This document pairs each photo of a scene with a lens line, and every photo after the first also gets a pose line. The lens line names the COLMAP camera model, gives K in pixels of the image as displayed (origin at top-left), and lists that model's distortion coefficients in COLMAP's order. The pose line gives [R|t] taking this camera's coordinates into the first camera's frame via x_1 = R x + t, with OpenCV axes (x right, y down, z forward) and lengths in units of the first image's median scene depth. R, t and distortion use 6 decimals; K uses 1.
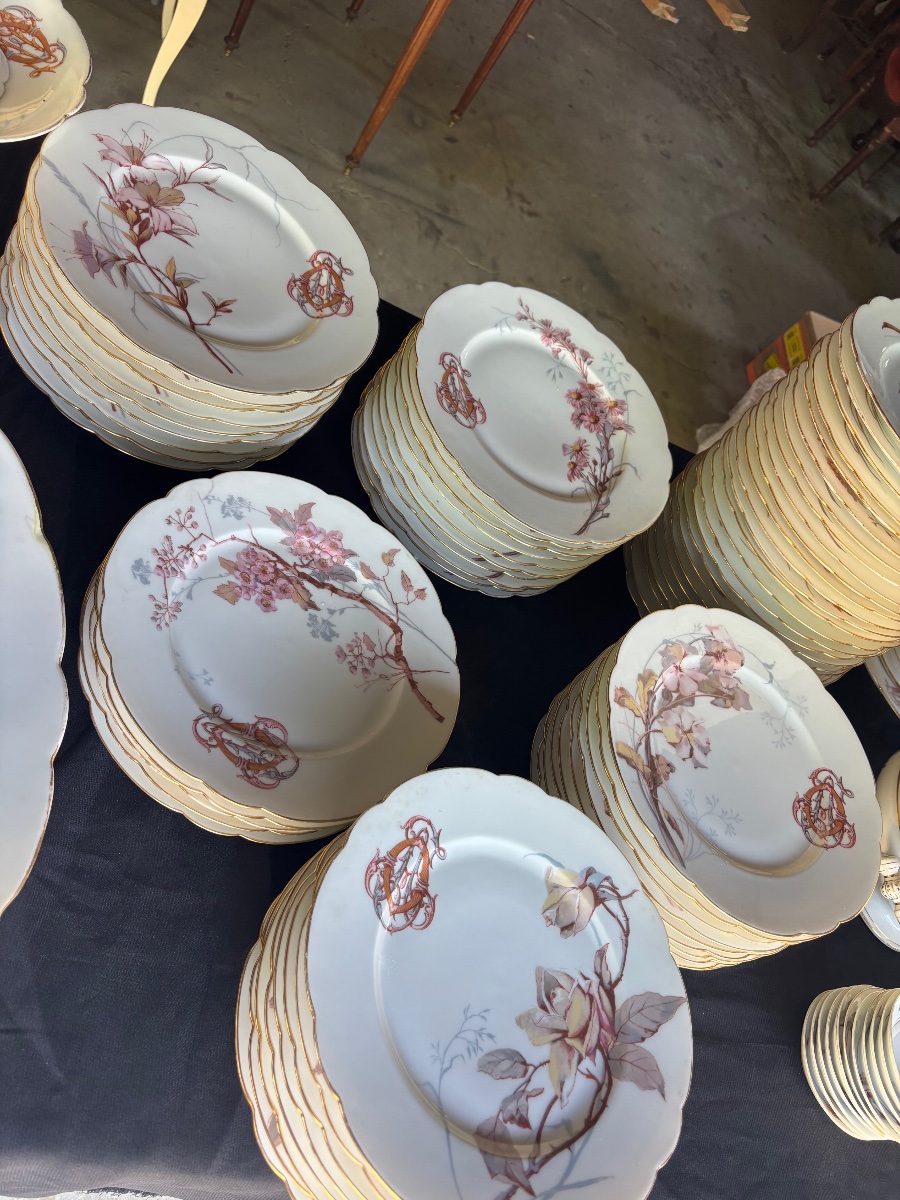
lens RADIAL K [[898.5, 0, 450.0], [0, 898.5, 600.0], [0, 0, 1]] dist [0.018024, -0.020198]
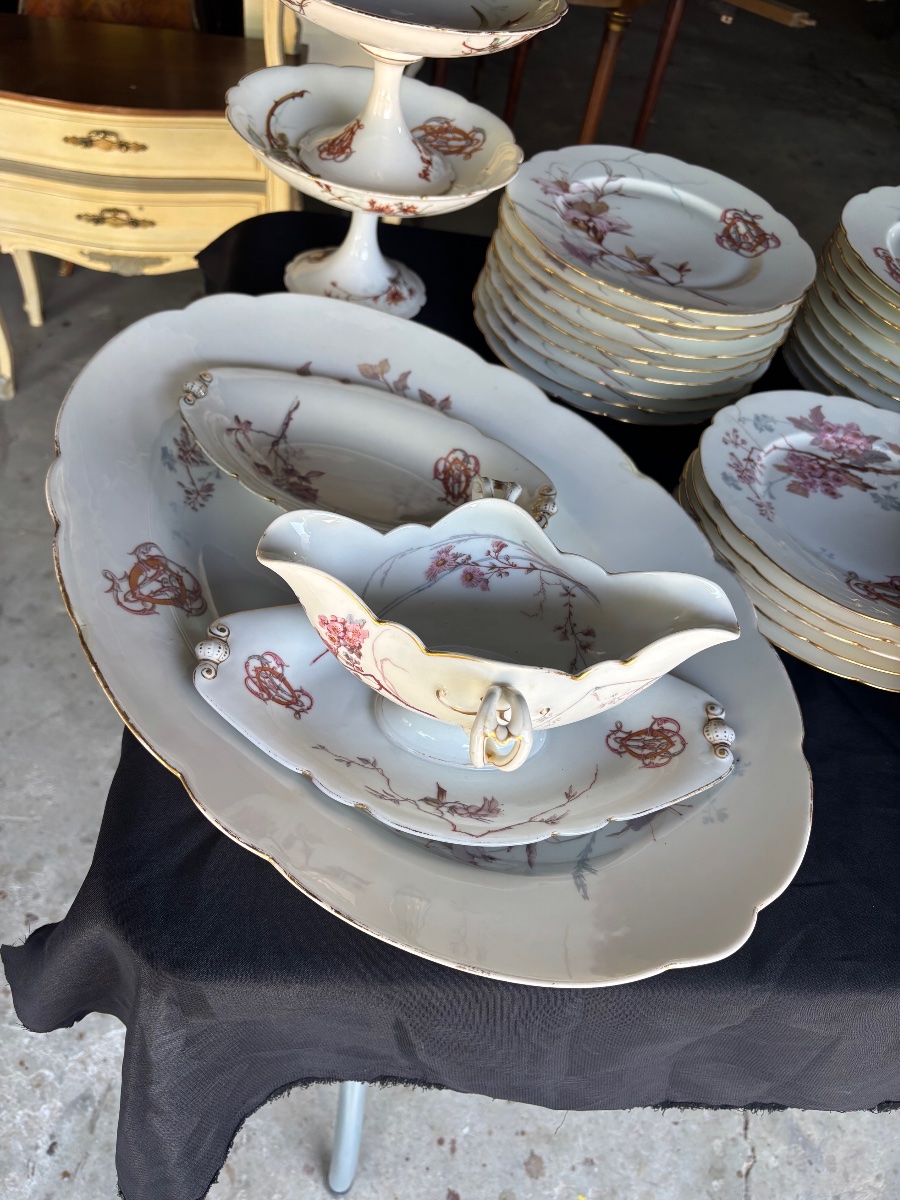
lens RADIAL K [[898.5, 0, 450.0], [0, 898.5, 600.0], [0, 0, 1]] dist [0.018024, -0.020198]
pose [[0.930450, -0.316601, -0.184466, -0.443193], [0.283145, 0.940775, -0.186473, 0.182609], [0.232579, 0.121273, 0.964987, -0.083825]]
